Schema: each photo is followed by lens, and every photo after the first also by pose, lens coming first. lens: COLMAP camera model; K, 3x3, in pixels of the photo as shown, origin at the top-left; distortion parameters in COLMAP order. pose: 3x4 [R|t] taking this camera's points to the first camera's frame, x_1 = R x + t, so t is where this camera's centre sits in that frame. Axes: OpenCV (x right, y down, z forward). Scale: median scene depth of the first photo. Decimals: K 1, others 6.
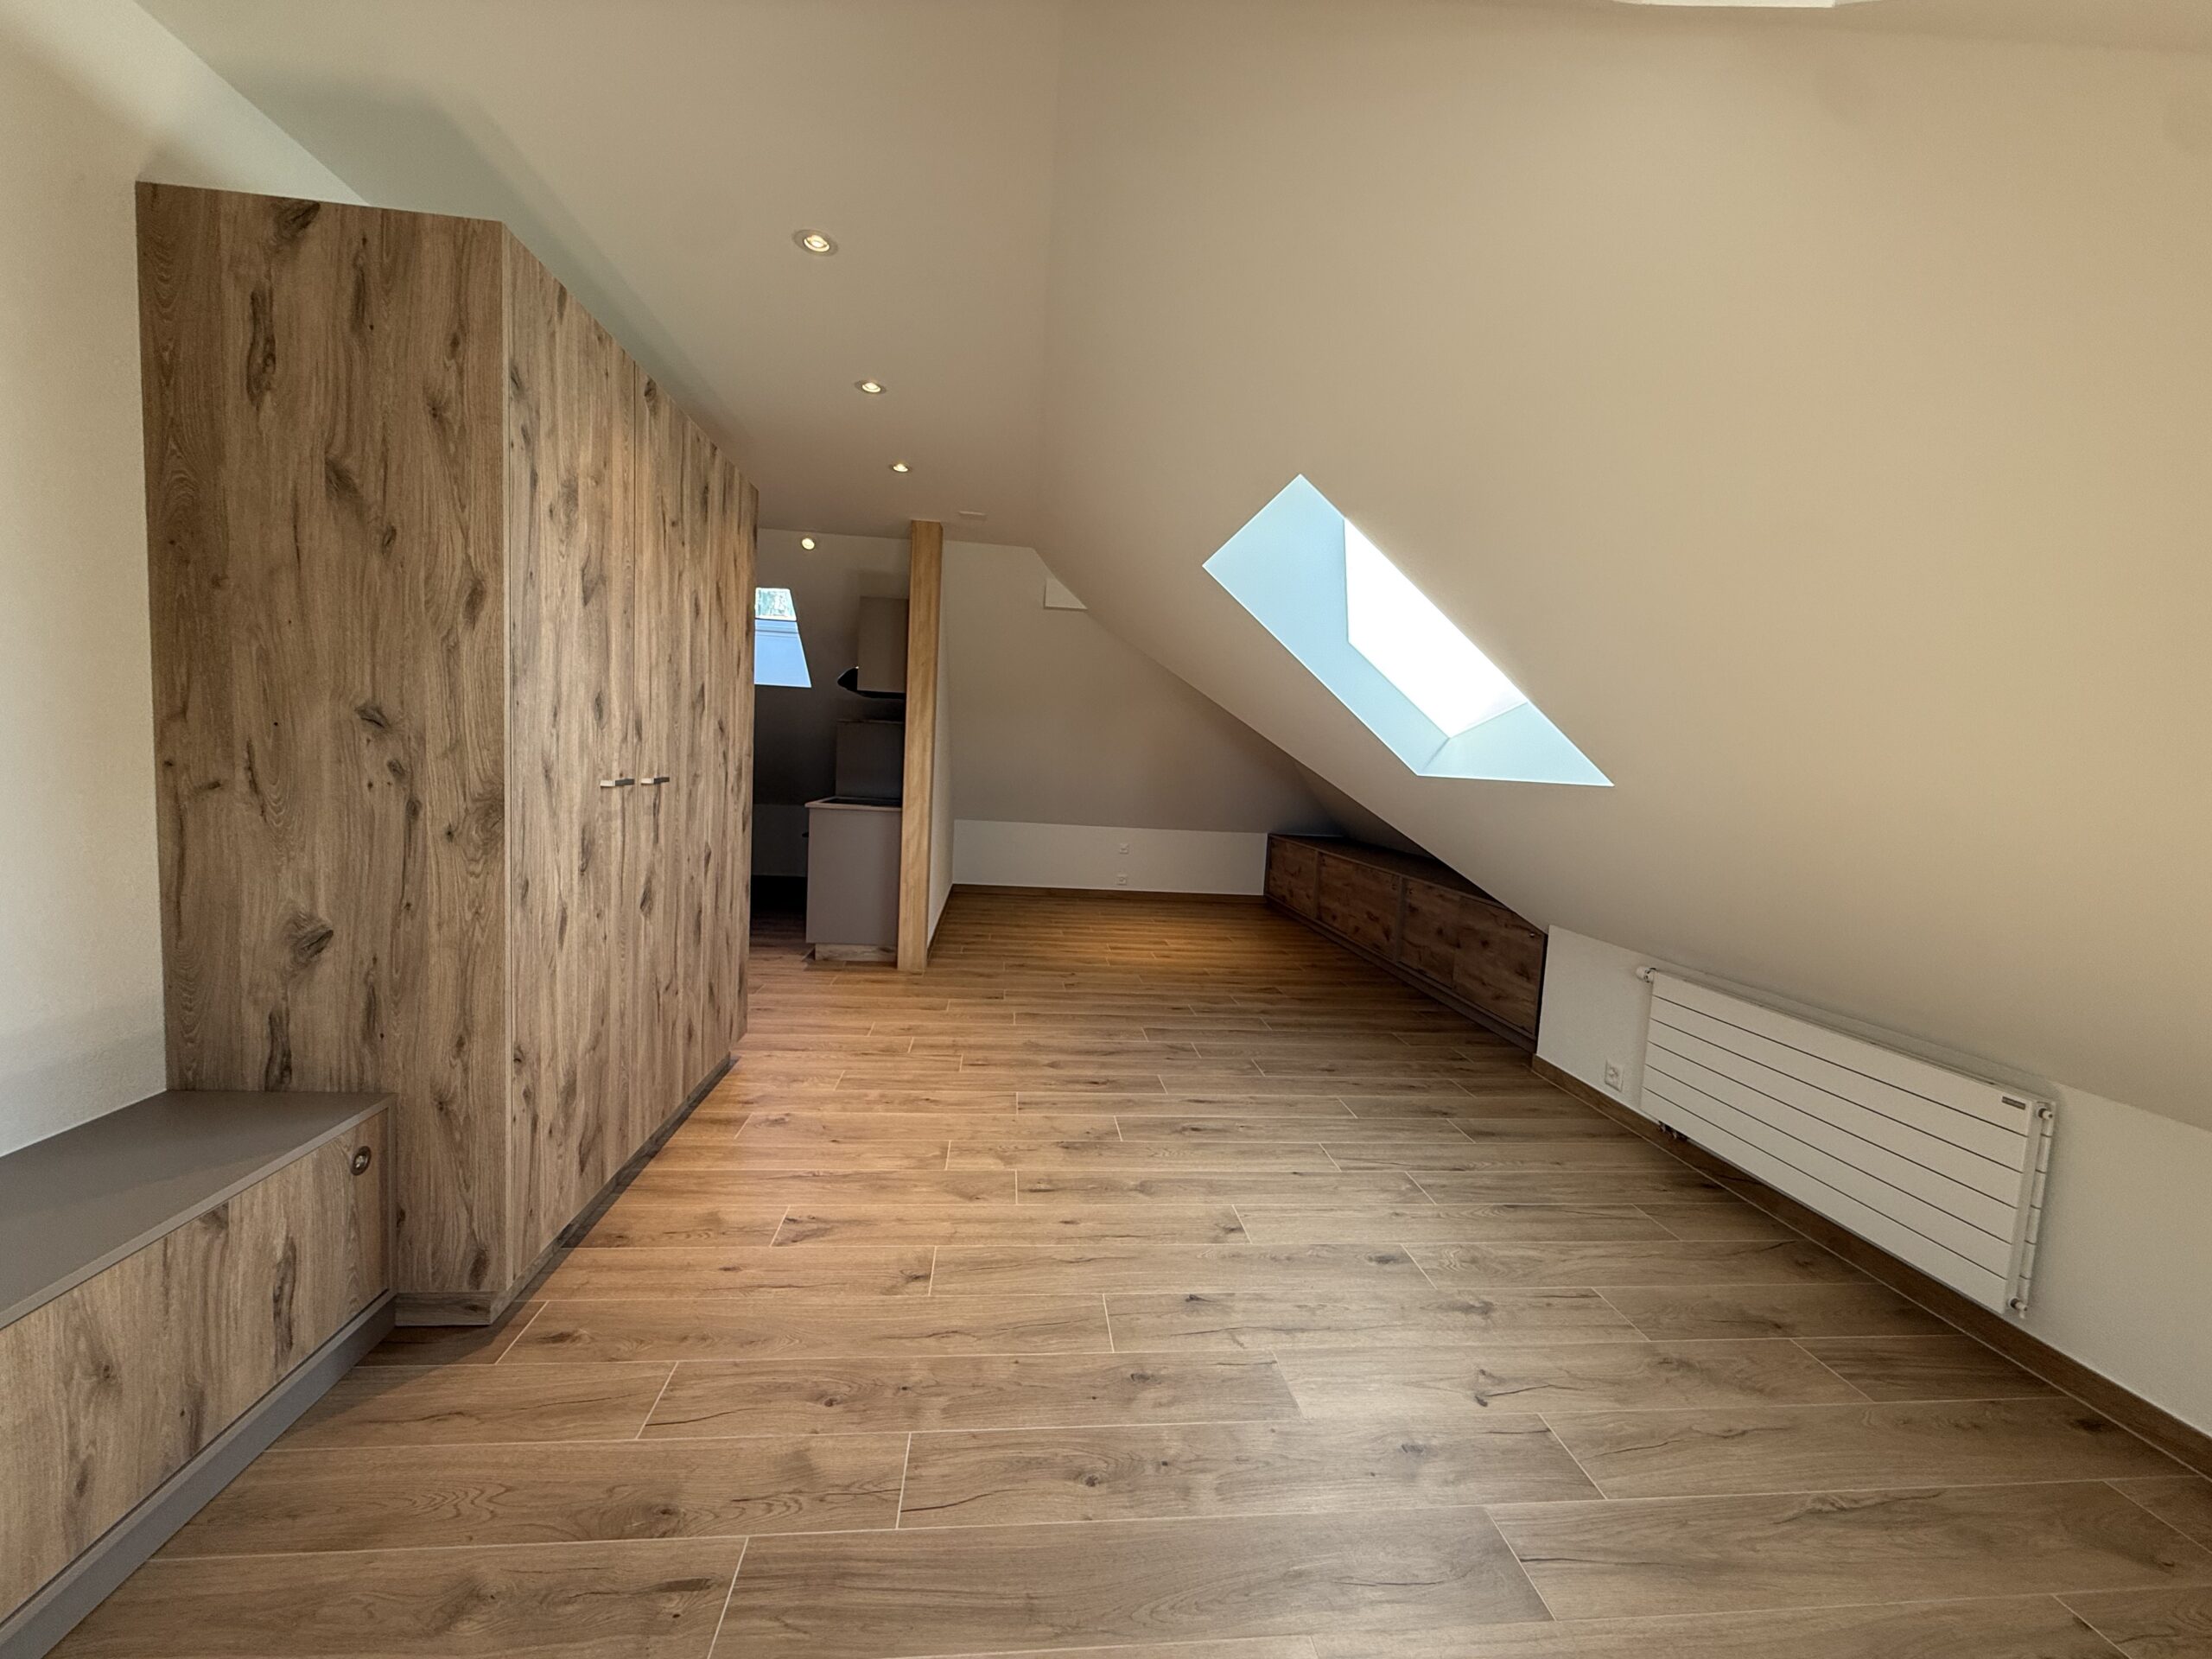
lens RADIAL K [[875.9, 0, 1096.5], [0, 875.9, 833.2], [0, 0, 1]] dist [-0.000472, 0.000646]
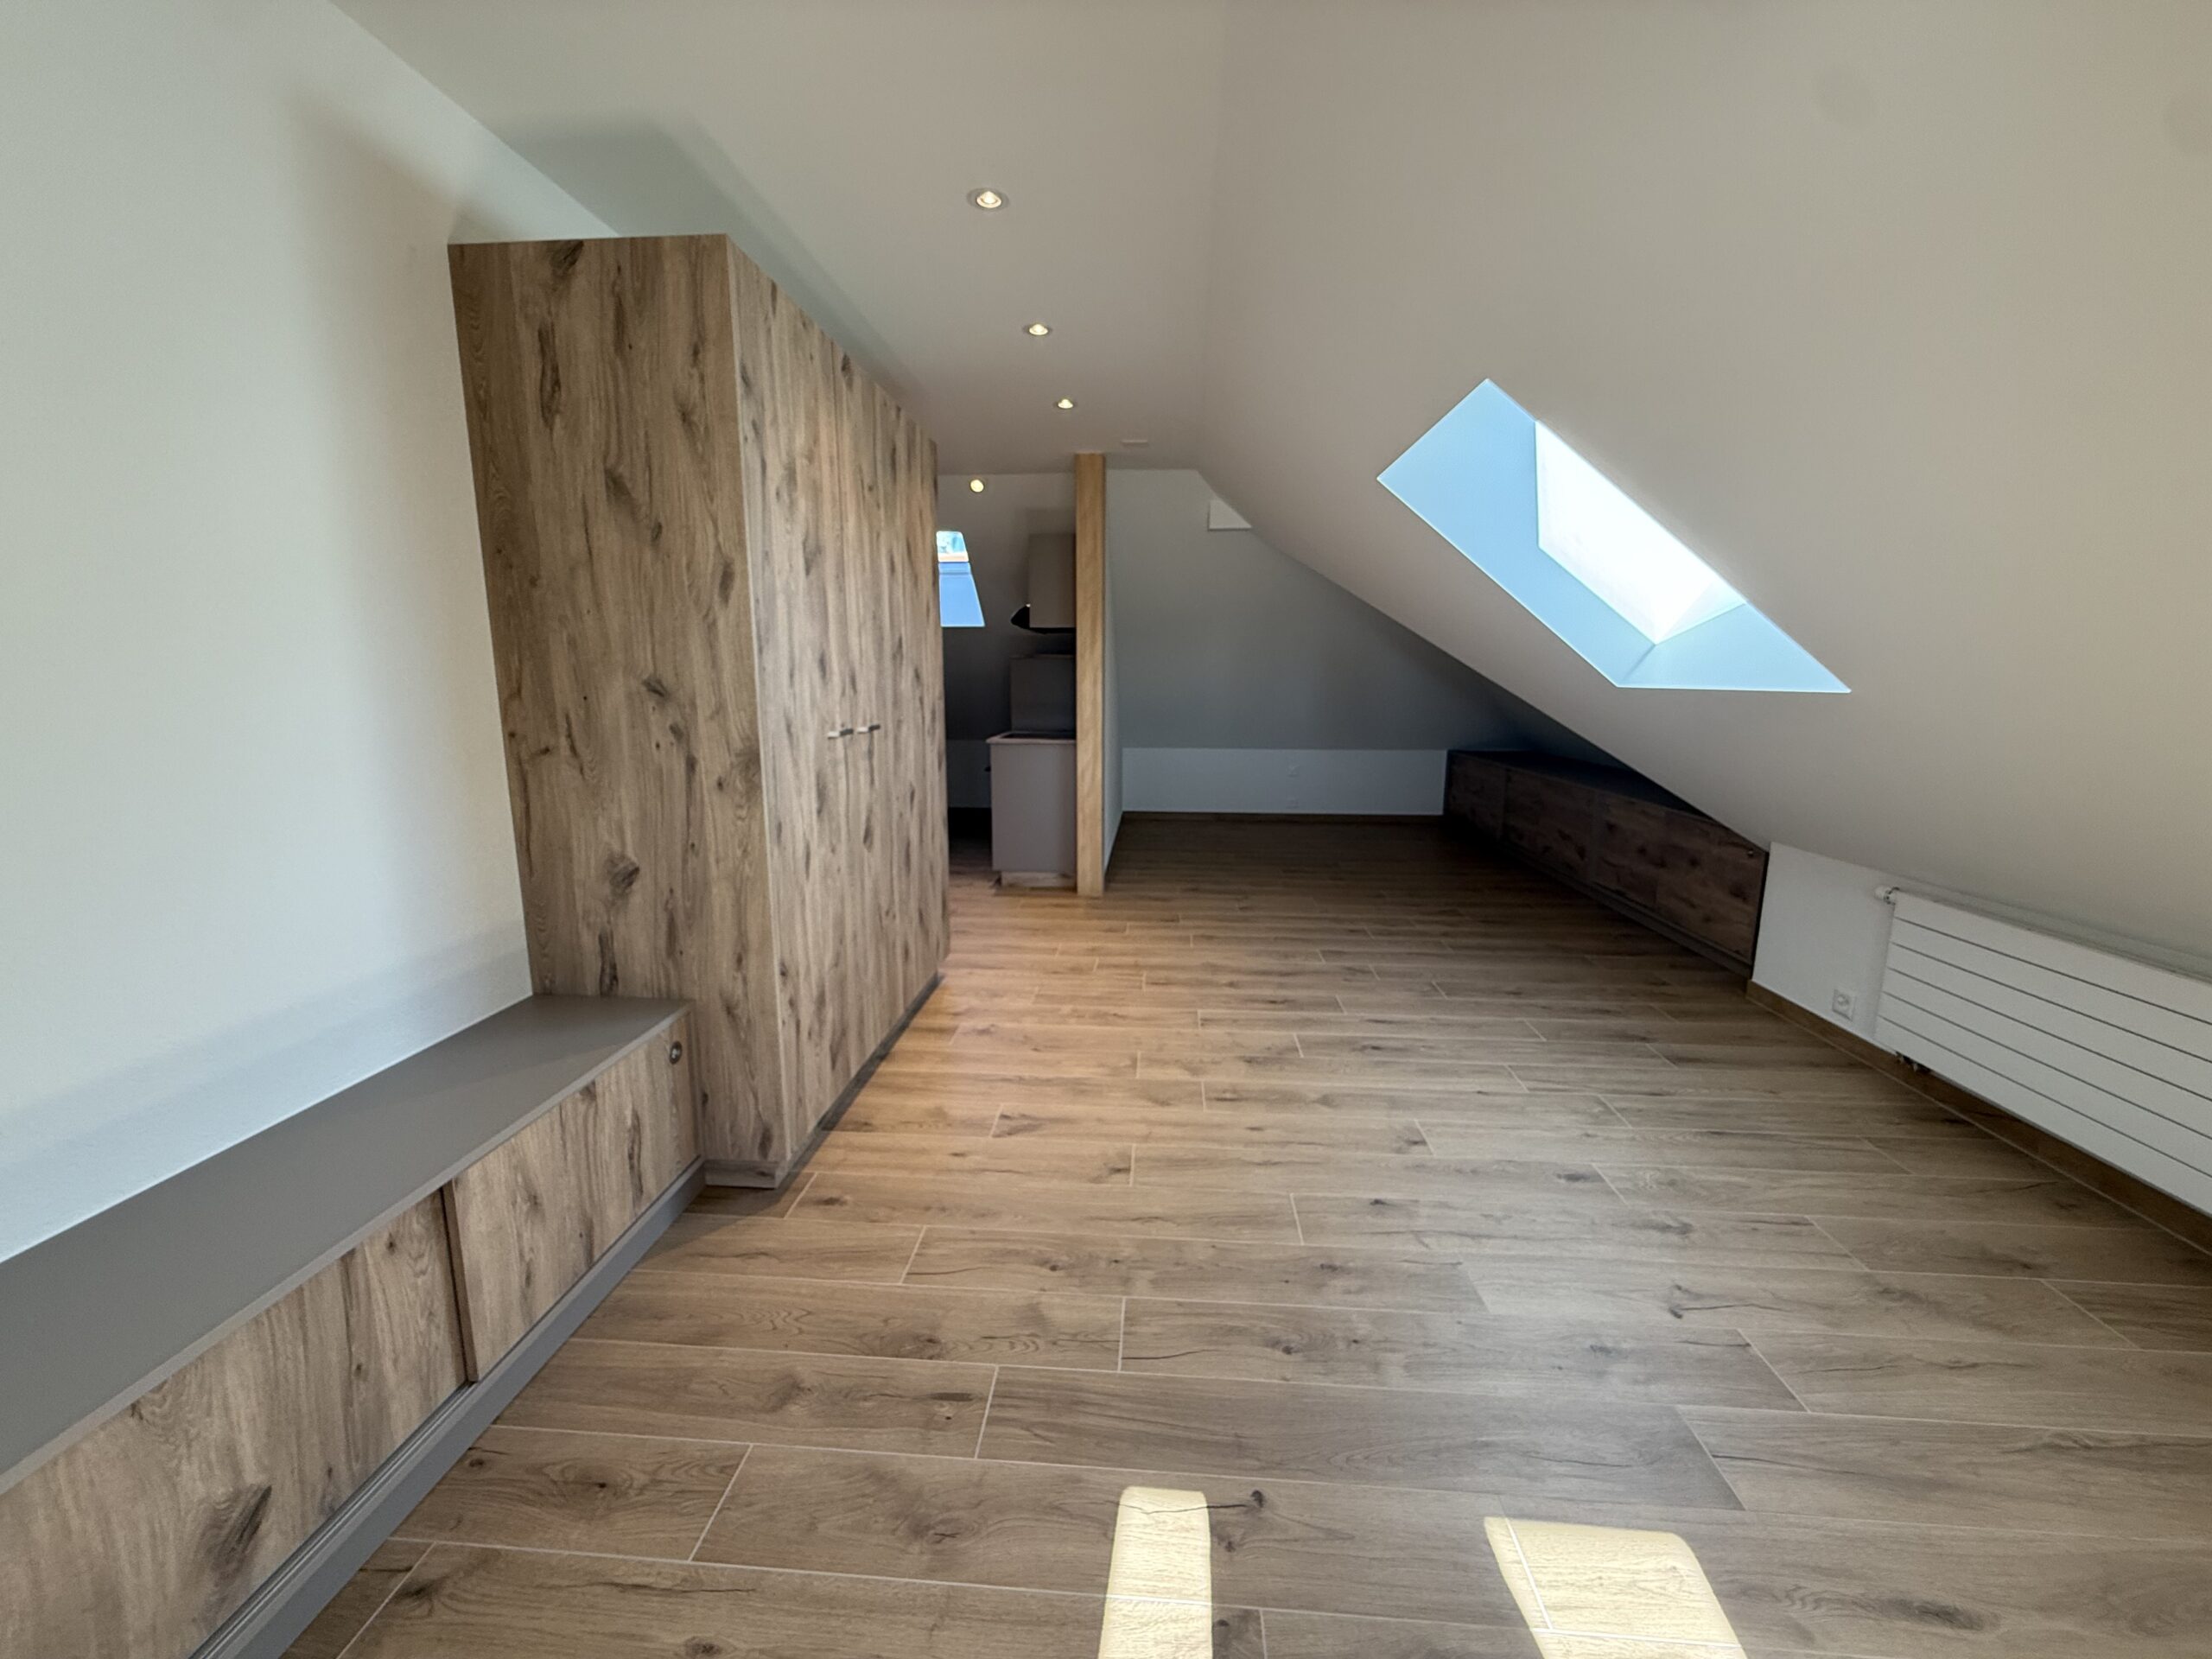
lens RADIAL K [[875.9, 0, 1098.5], [0, 875.9, 834.3], [0, 0, 1]] dist [-0.000472, 0.000646]
pose [[0.982864, -0.018896, -0.183359, -0.018155], [0.035006, 0.995764, 0.085026, -0.012308], [0.180976, -0.089988, 0.979362, -0.054471]]
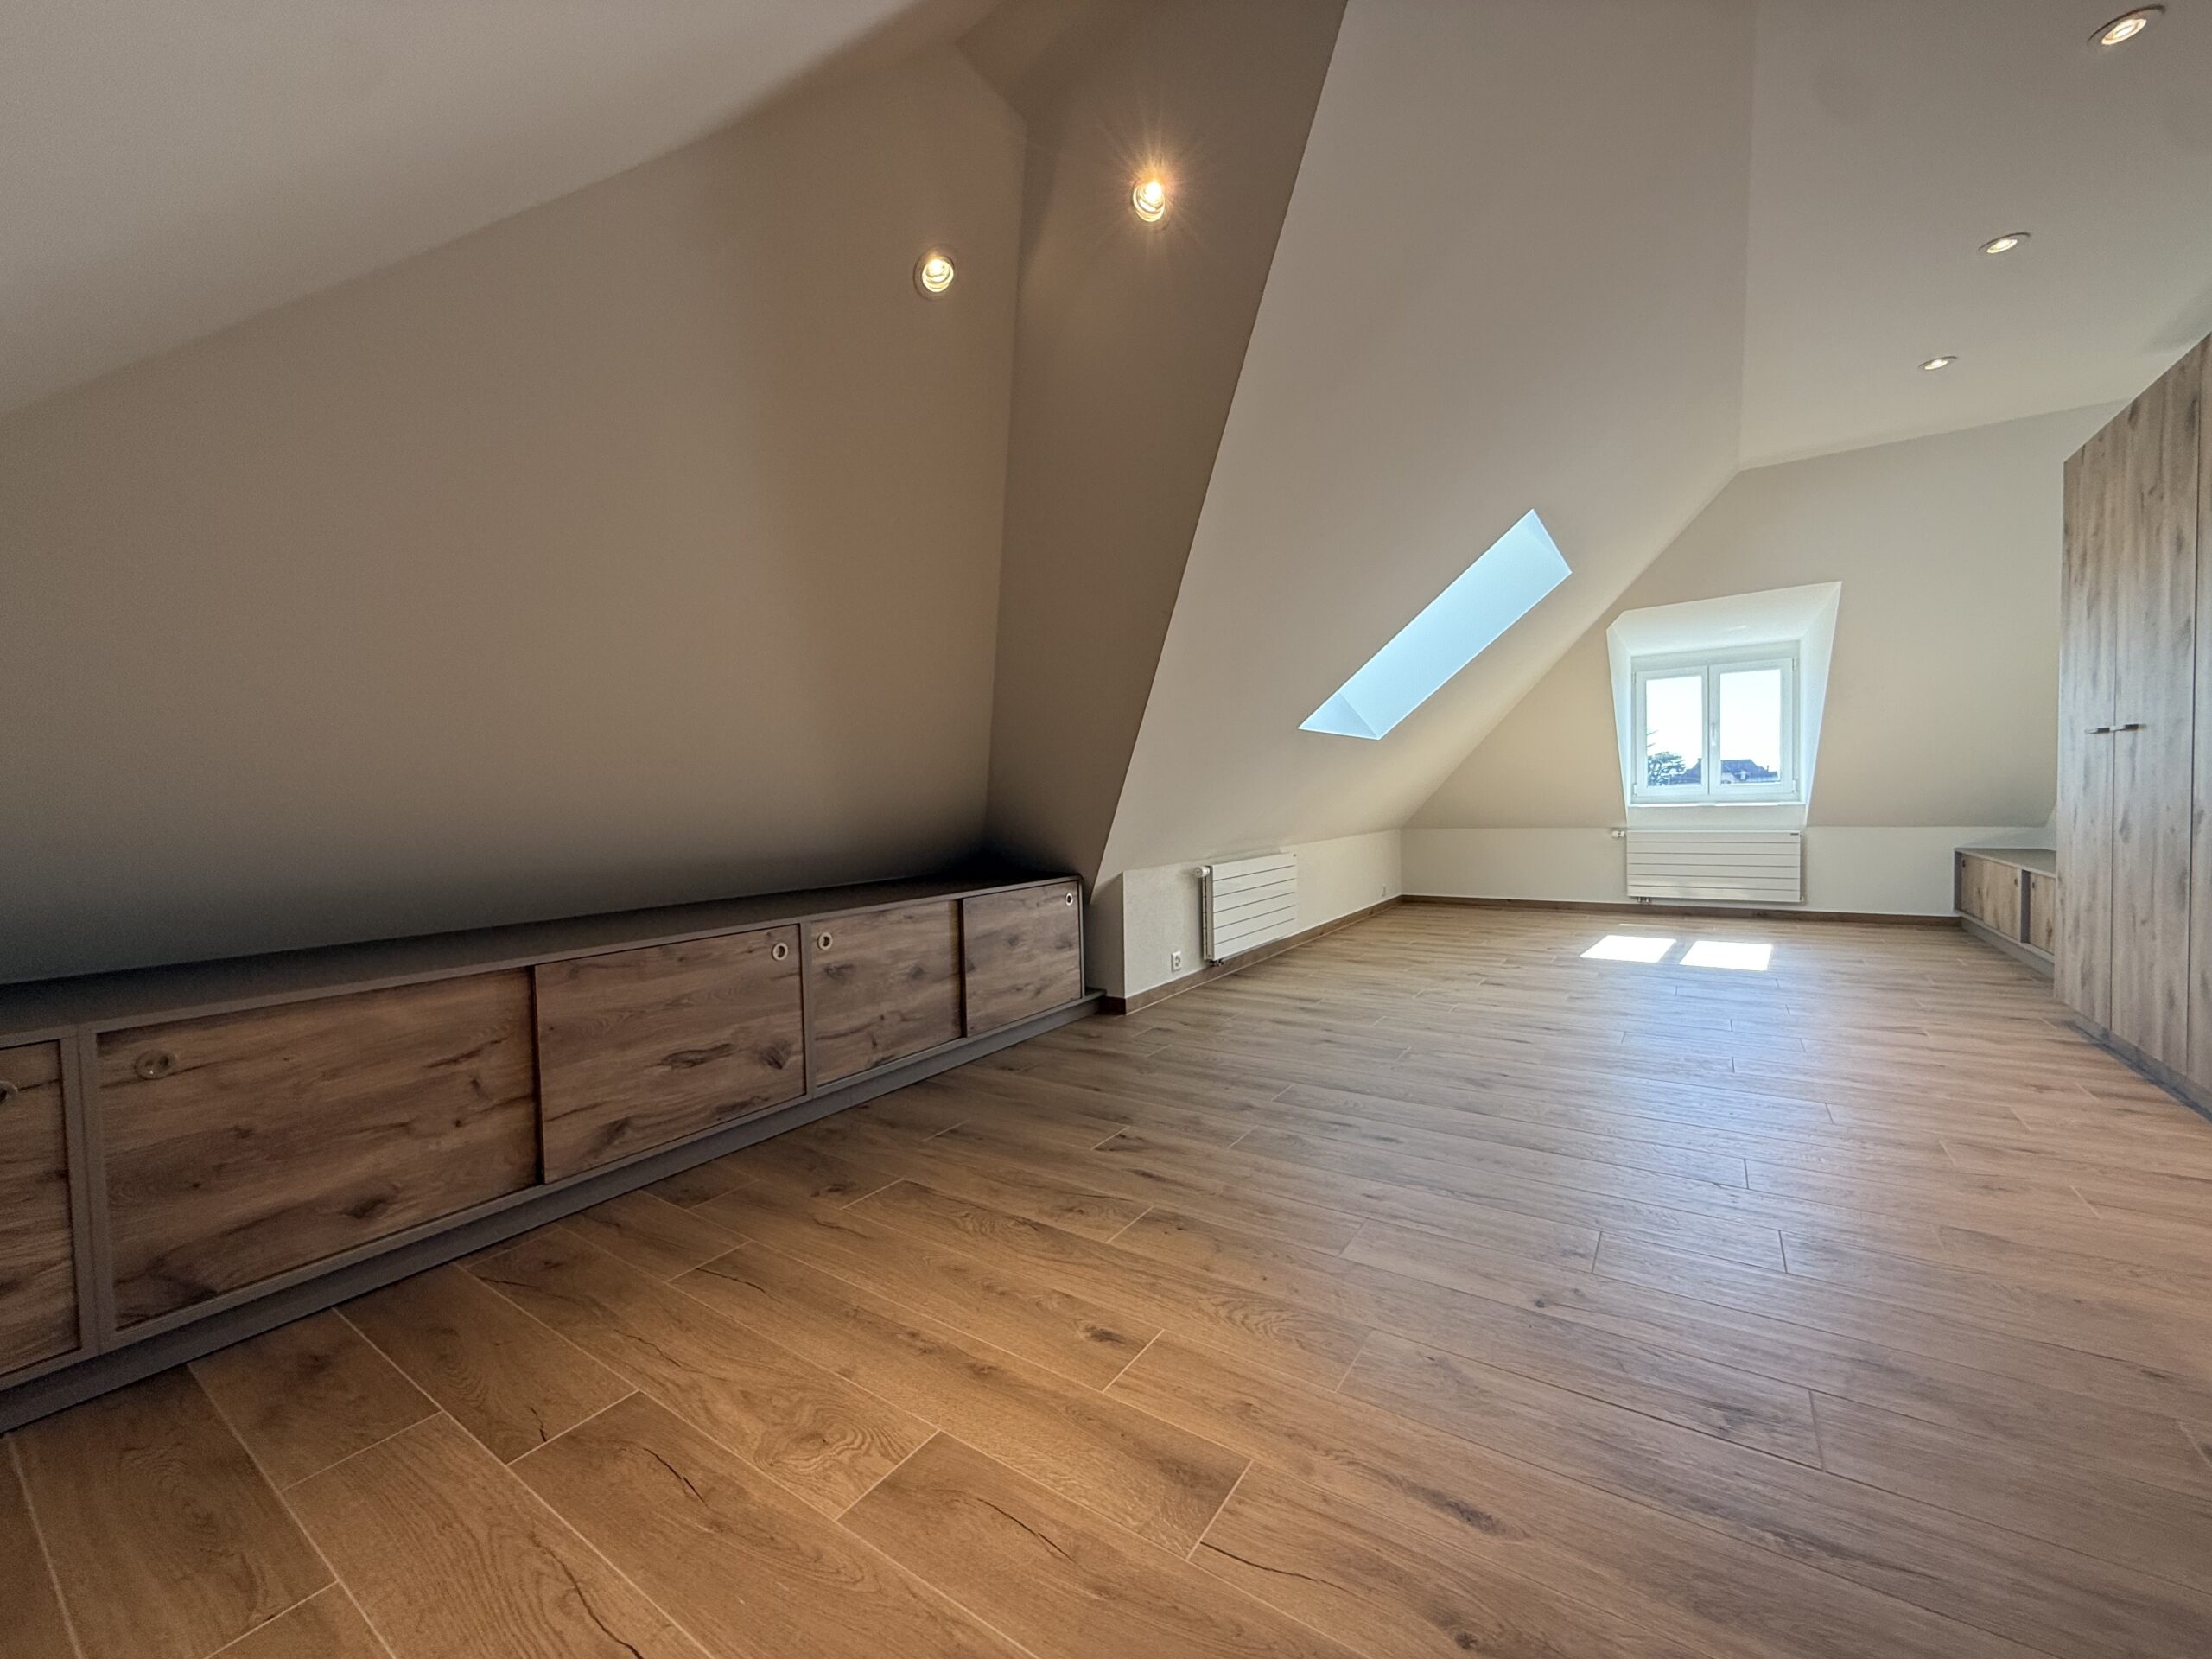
lens RADIAL K [[875.9, 0, 1103.0], [0, 875.9, 834.5], [0, 0, 1]] dist [-0.000472, 0.000646]
pose [[-0.765156, -0.060234, 0.641021, -0.239156], [0.039437, 0.989360, 0.140041, -0.155538], [-0.642636, 0.132433, -0.754639, 3.149618]]
